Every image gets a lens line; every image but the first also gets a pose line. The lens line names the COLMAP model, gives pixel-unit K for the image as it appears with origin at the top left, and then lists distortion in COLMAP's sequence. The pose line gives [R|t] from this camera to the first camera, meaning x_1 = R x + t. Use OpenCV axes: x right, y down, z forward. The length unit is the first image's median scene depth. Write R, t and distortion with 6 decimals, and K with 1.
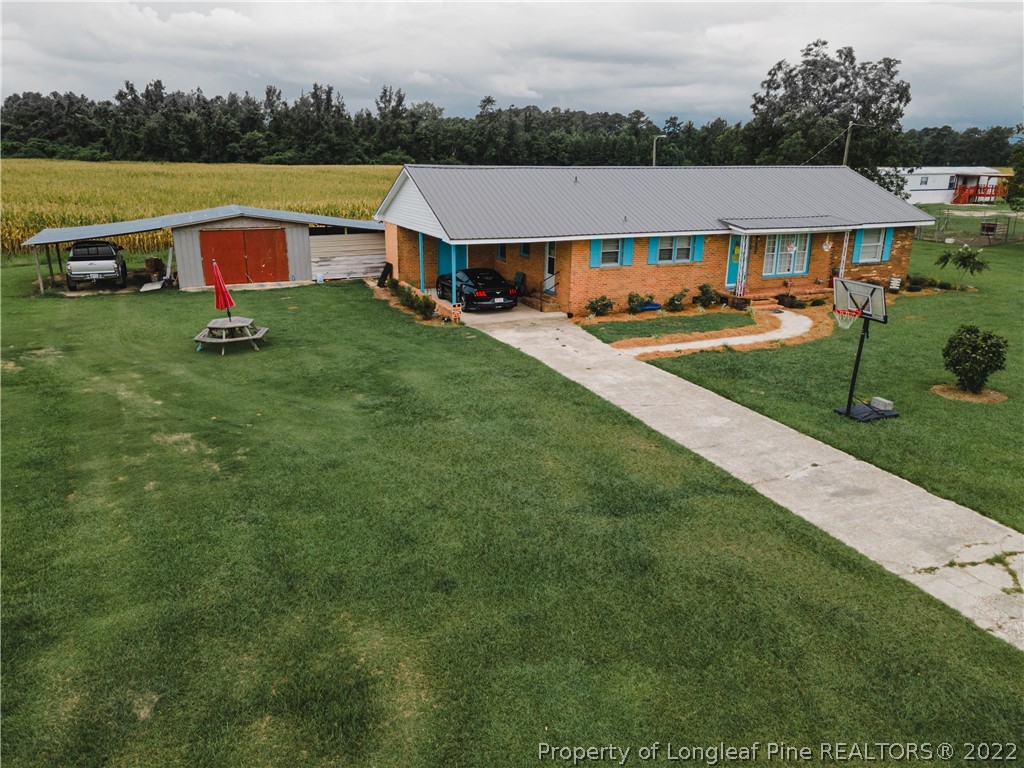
lens RADIAL K [[716.1, 0, 514.7], [0, 716.1, 386.5], [0, 0, 1]] dist [-0.006159, 0.000771]
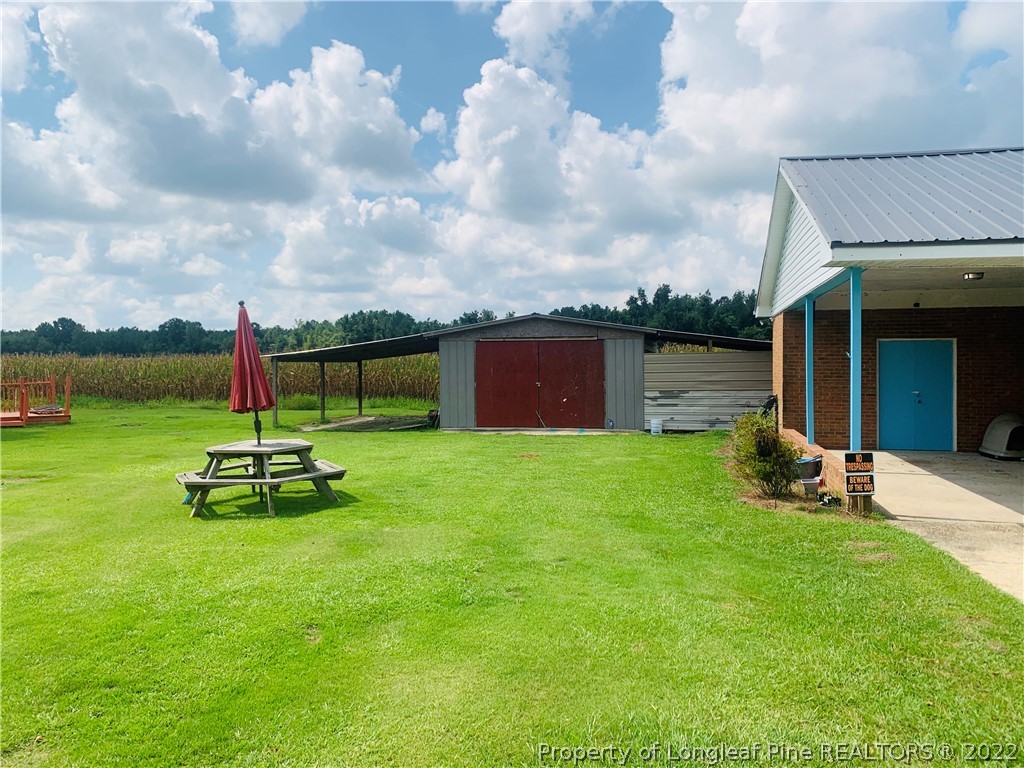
lens RADIAL K [[784.5, 0, 505.9], [0, 784.5, 382.3], [0, 0, 1]] dist [0.008696, -0.011666]
pose [[0.798026, -0.005872, -0.602594, 0.004030], [-0.160951, 0.961551, -0.222521, -0.029319], [0.580731, 0.274565, 0.766397, 0.453083]]
